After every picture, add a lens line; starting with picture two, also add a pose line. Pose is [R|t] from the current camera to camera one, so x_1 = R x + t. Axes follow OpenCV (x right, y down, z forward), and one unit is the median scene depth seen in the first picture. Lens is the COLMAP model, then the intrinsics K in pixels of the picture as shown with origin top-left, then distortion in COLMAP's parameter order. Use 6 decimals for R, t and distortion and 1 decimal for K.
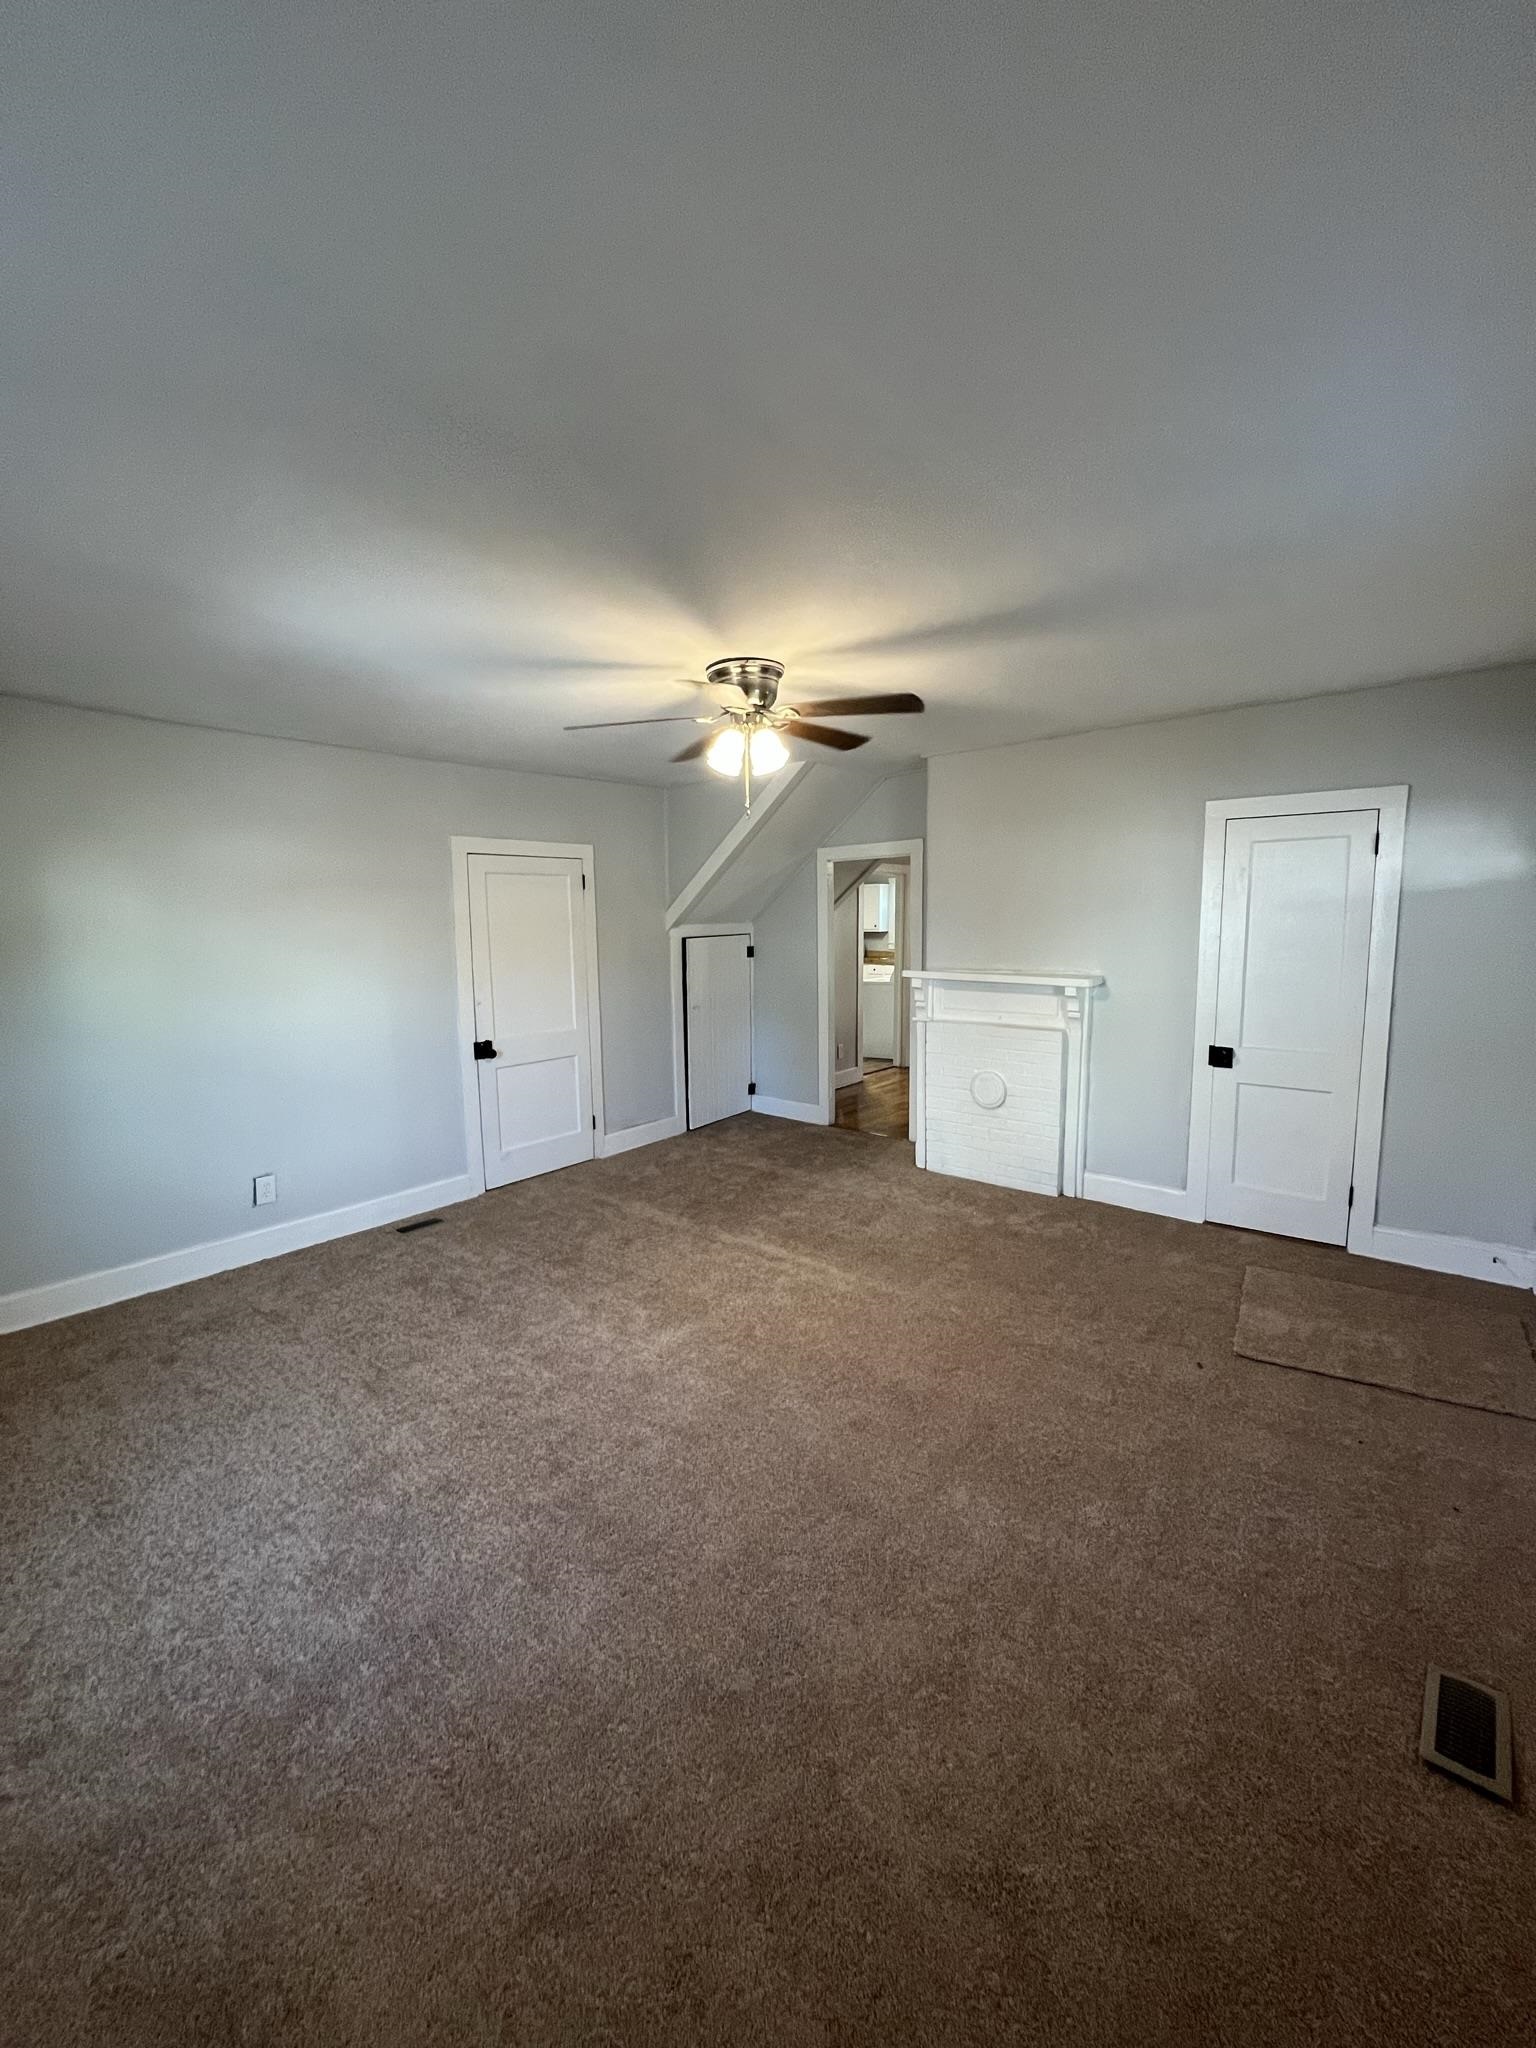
lens RADIAL K [[825.9, 0, 767.0], [0, 825.9, 1018.9], [0, 0, 1]] dist [-0.004015, 0.000379]
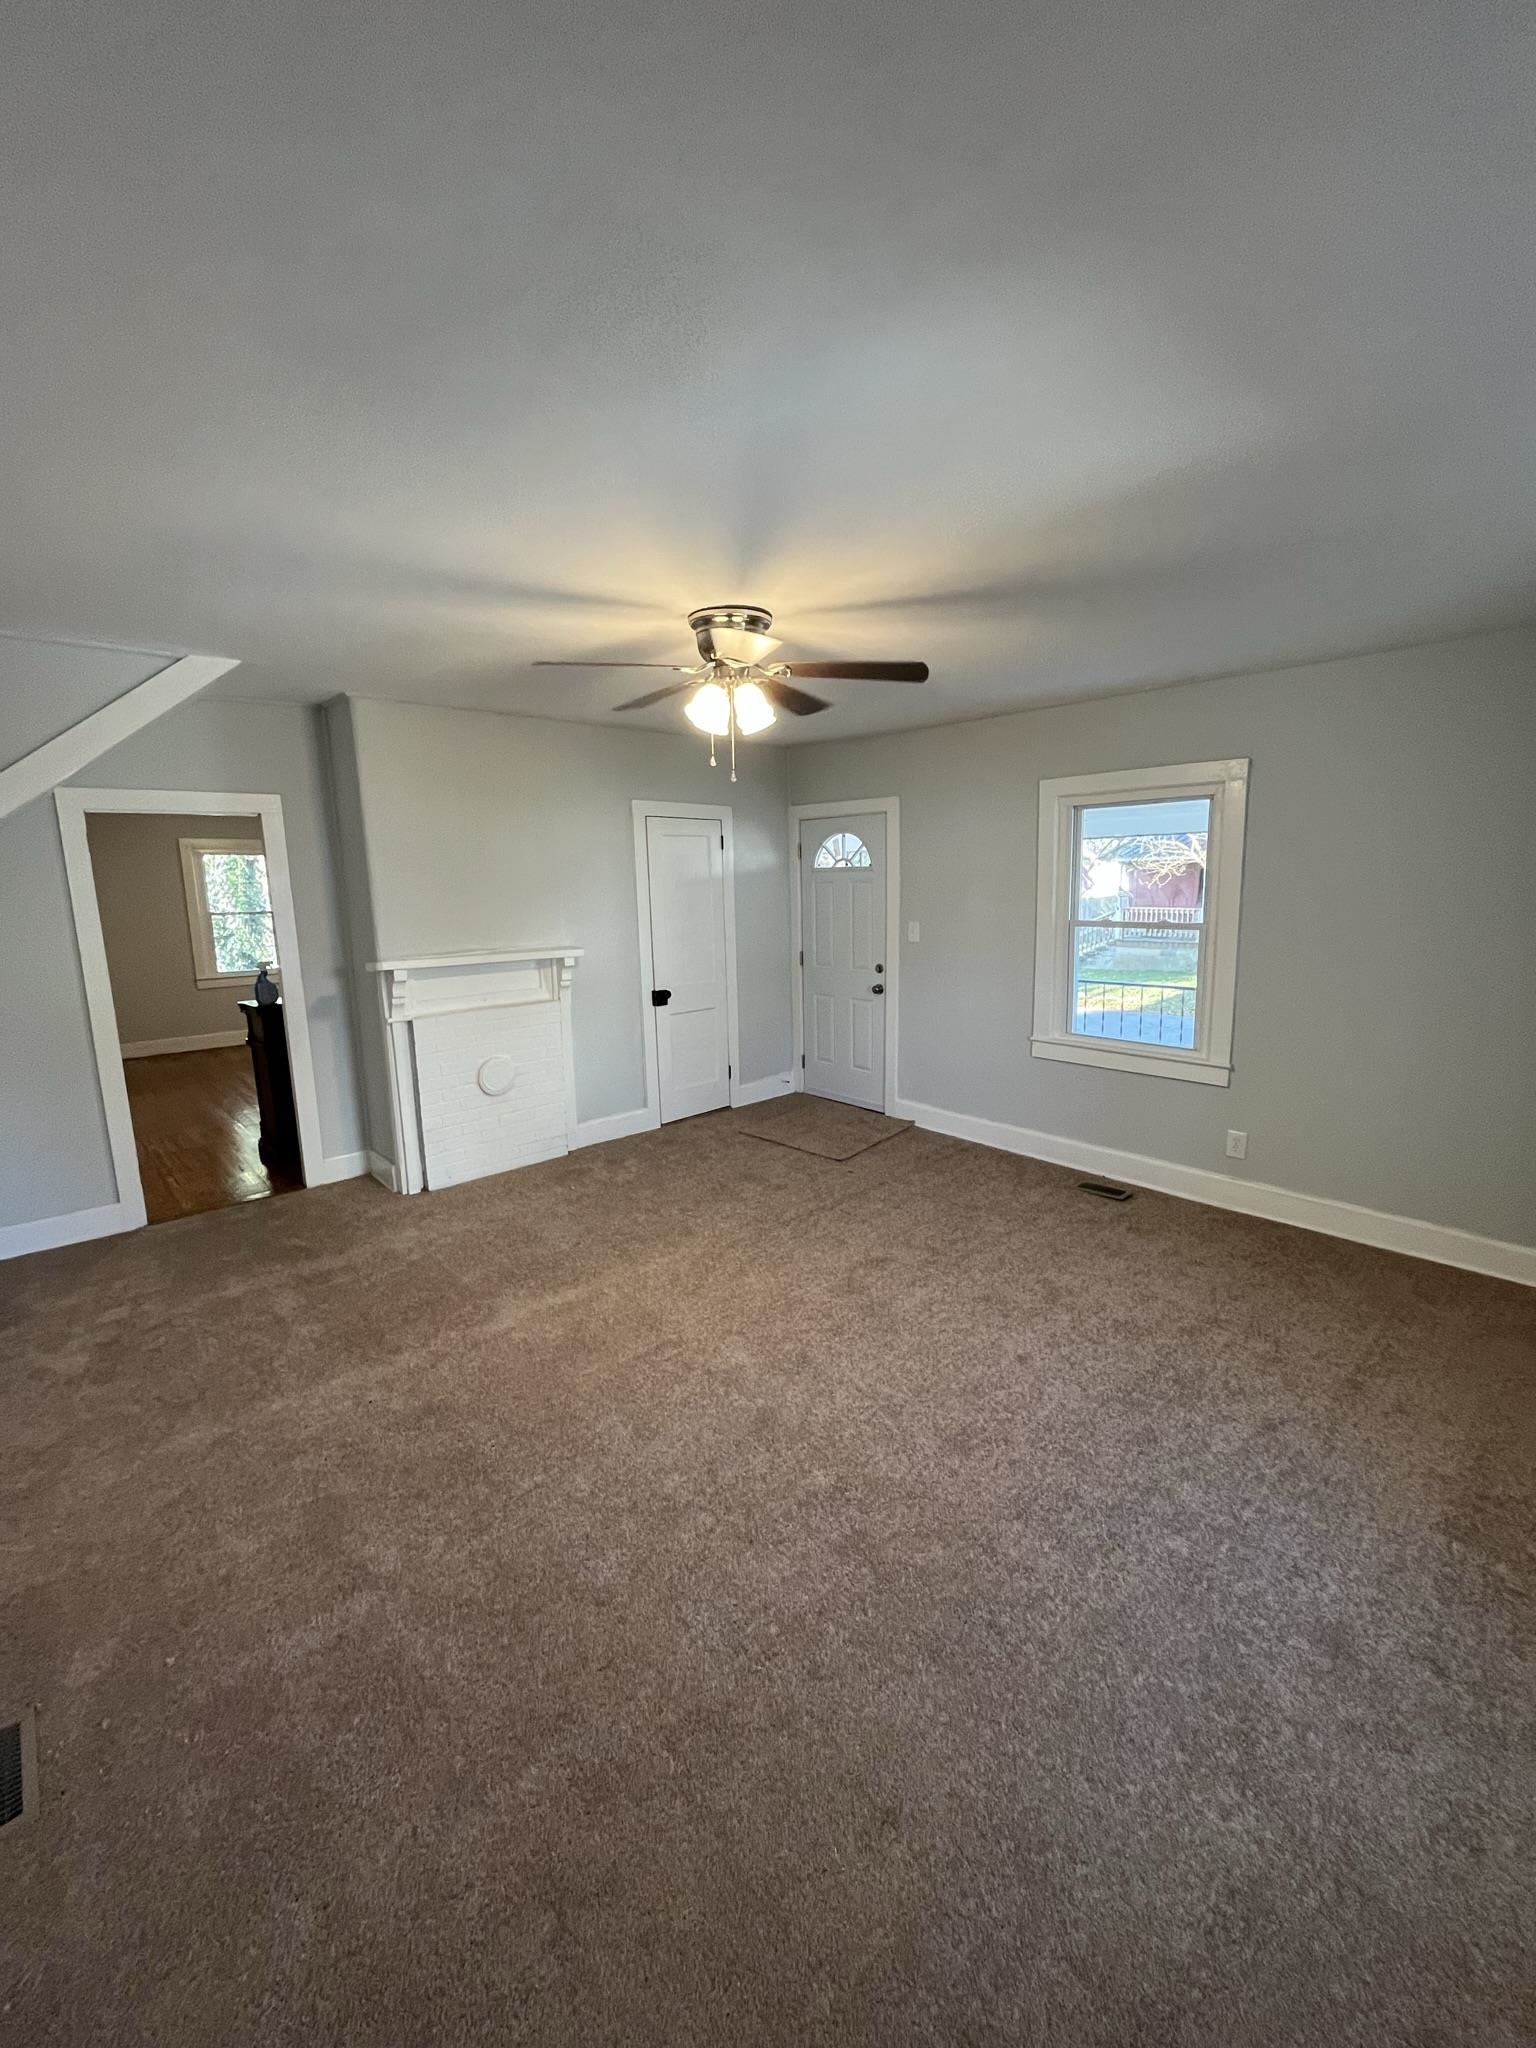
lens RADIAL K [[825.9, 0, 759.3], [0, 825.9, 1021.7], [0, 0, 1]] dist [-0.004015, 0.000379]
pose [[0.143873, -0.156752, 0.977103, -0.724172], [0.142168, 0.980407, 0.136348, -0.073874], [-0.979331, 0.119296, 0.163340, 0.639729]]
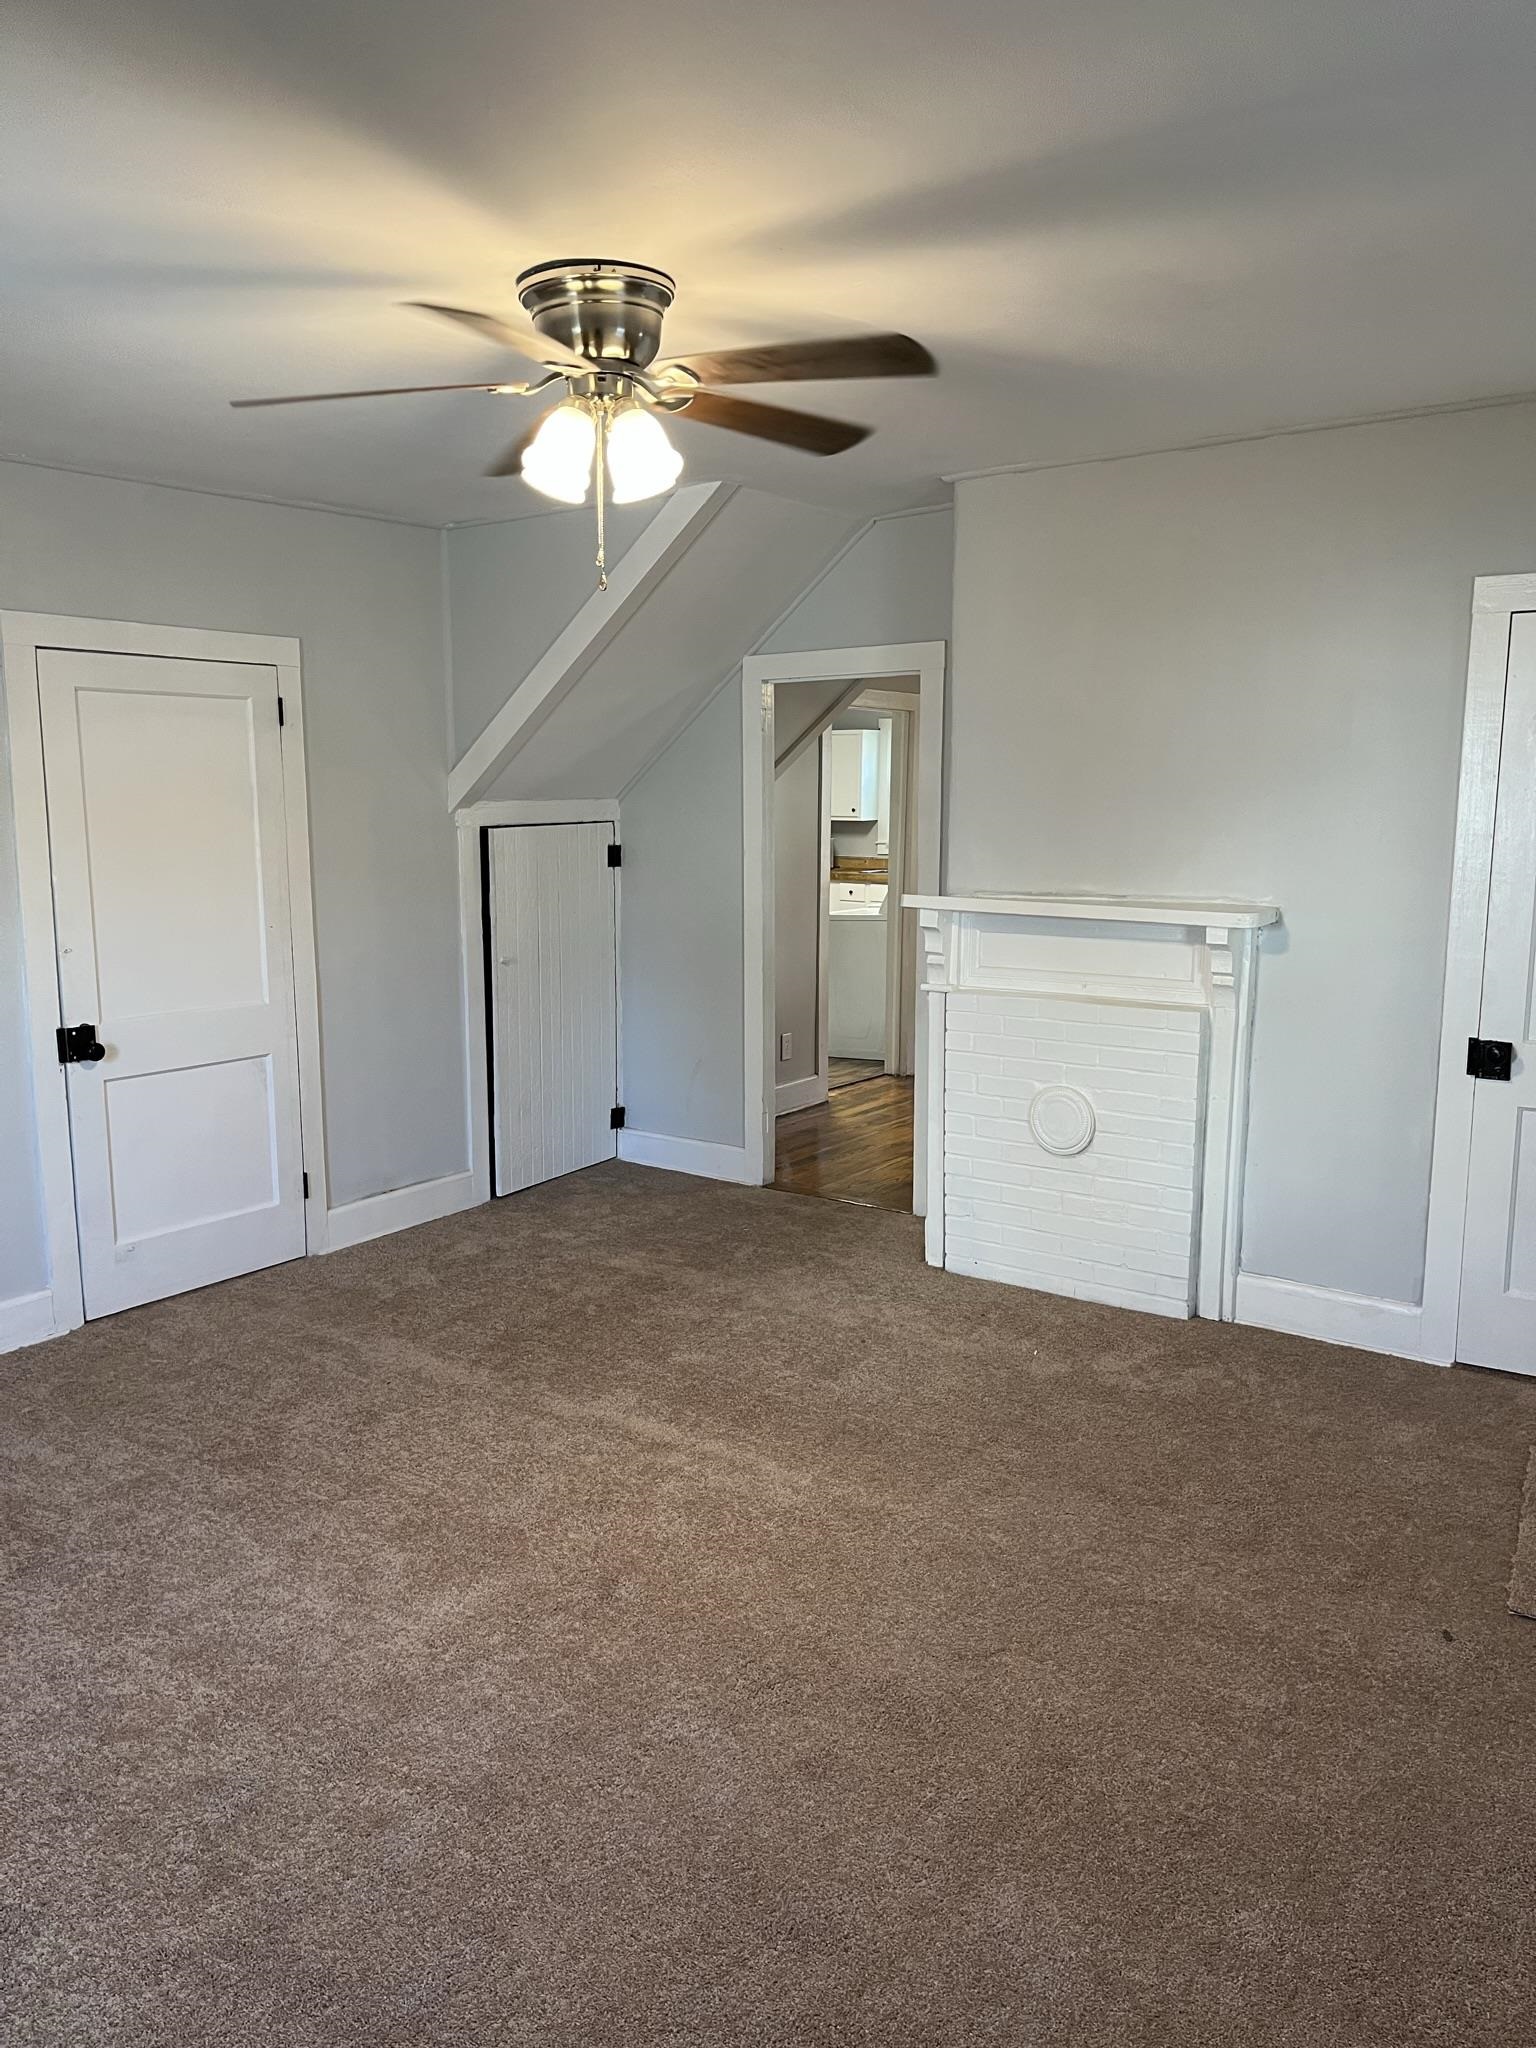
lens RADIAL K [[1531.9, 0, 773.9], [0, 1531.9, 1041.0], [0, 0, 1]] dist [0.042191, -0.044342]
pose [[0.996886, 0.001302, 0.078848, 0.006317], [-0.004307, 0.999270, 0.037956, -0.002227], [-0.078741, -0.038178, 0.996164, 0.037551]]
